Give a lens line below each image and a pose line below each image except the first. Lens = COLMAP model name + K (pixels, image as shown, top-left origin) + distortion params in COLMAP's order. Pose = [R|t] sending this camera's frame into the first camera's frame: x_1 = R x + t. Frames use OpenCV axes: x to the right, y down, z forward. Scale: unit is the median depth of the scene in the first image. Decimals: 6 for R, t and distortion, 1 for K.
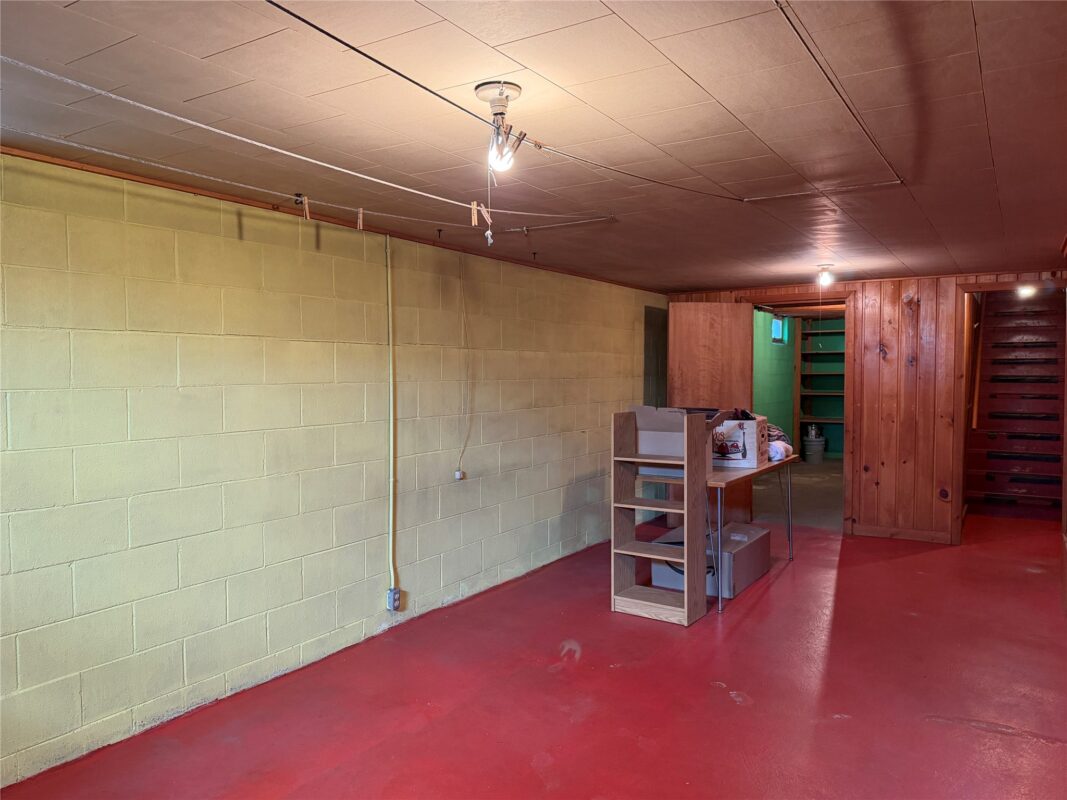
lens RADIAL K [[751.2, 0, 533.5], [0, 751.2, 400.0], [0, 0, 1]] dist [0.174282, -0.330719]
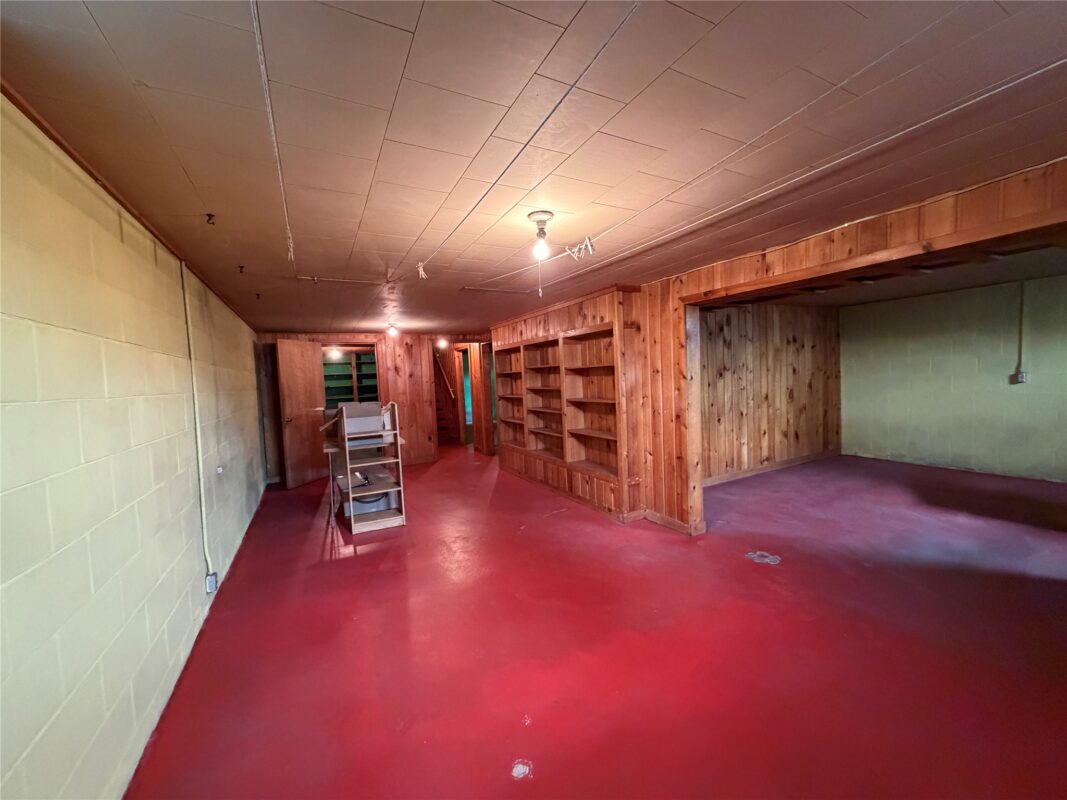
lens RADIAL K [[424.0, 0, 531.9], [0, 424.0, 401.5], [0, 0, 1]] dist [0.000281, -0.000150]
pose [[0.499402, -0.067171, 0.863763, -0.320957], [0.075421, 0.996576, 0.033894, 0.003448], [-0.863081, 0.048219, 0.502758, 0.168514]]
